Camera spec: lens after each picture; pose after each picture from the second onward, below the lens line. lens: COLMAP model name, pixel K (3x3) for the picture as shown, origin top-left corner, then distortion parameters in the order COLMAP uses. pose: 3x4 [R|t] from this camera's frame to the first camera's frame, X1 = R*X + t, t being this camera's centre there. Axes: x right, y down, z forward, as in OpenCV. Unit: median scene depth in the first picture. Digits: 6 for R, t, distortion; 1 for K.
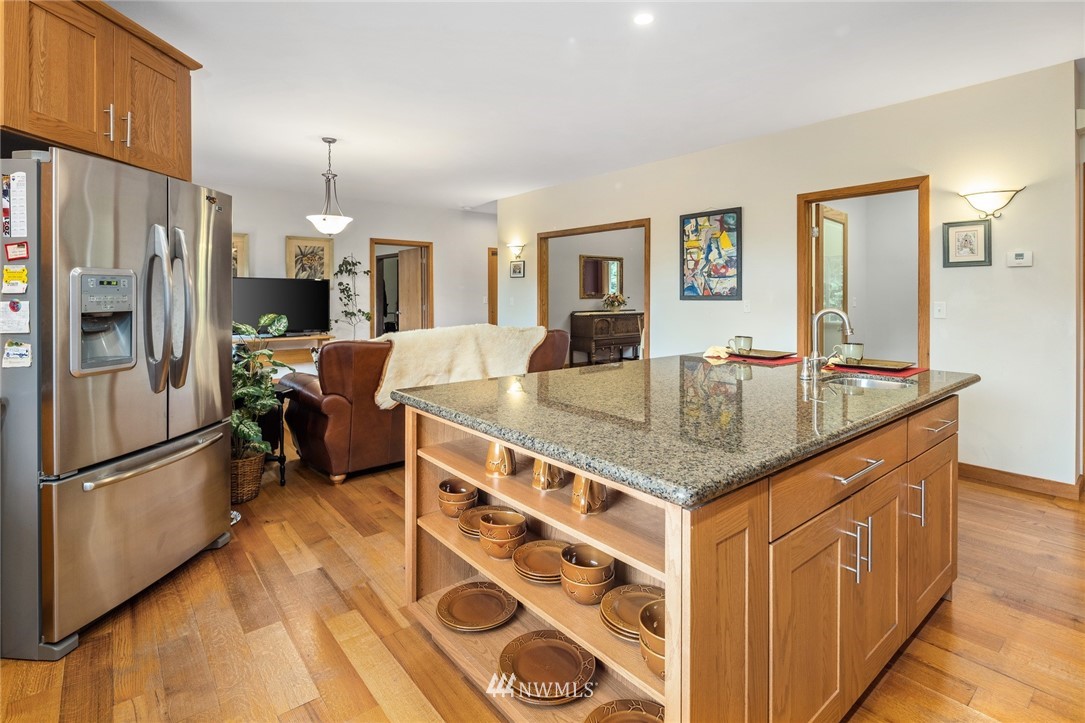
lens RADIAL K [[532.7, 0, 547.2], [0, 532.7, 297.9], [0, 0, 1]] dist [0.003303, -0.001896]
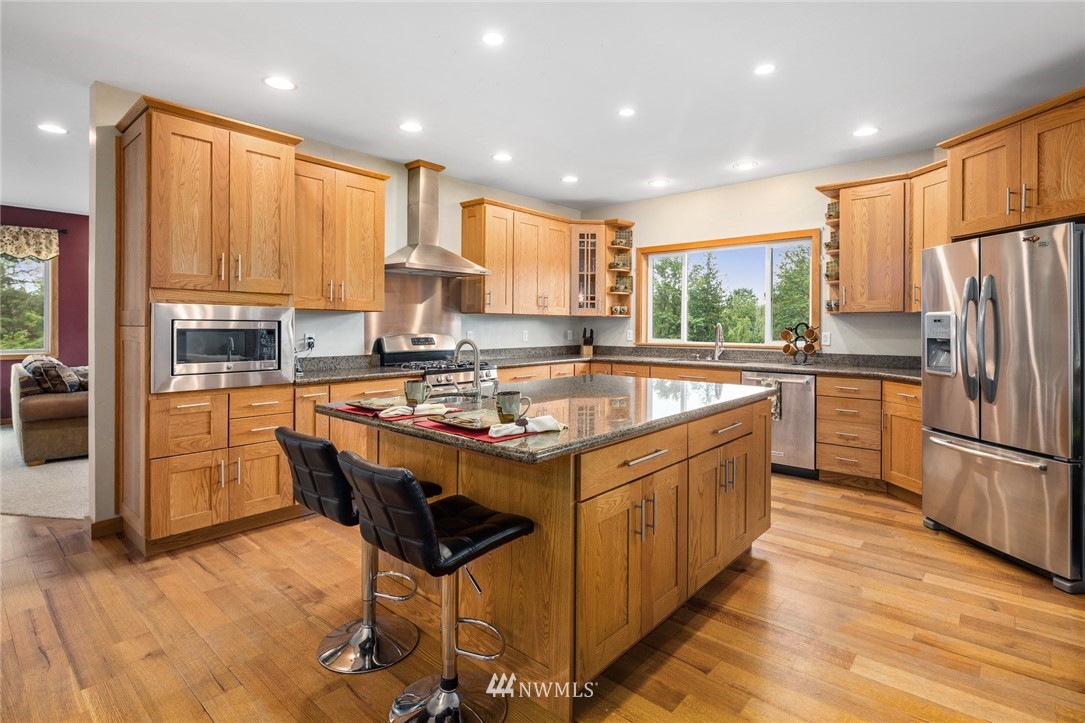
lens RADIAL K [[532.7, 0, 545.5], [0, 532.7, 326.9], [0, 0, 1]] dist [0.003303, -0.001896]
pose [[-0.986137, -0.002283, -0.165919, 0.420875], [-0.004229, 0.999926, 0.011375, -0.014983], [0.165880, 0.011919, -0.986074, 1.596087]]
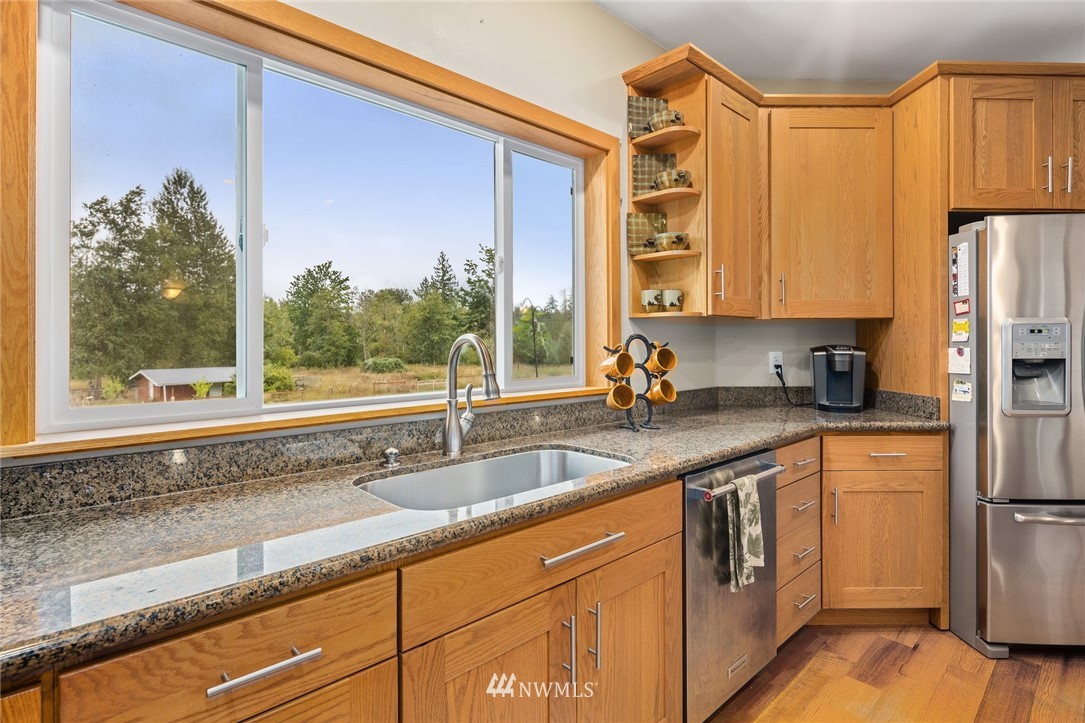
lens RADIAL K [[537.9, 0, 543.6], [0, 537.9, 343.5], [0, 0, 1]] dist [-0.005707, -0.000981]
pose [[0.064246, -0.000760, -0.997934, 0.108884], [-0.004779, 0.999988, -0.001069, 0.001407], [0.997923, 0.004838, 0.064242, -0.027022]]
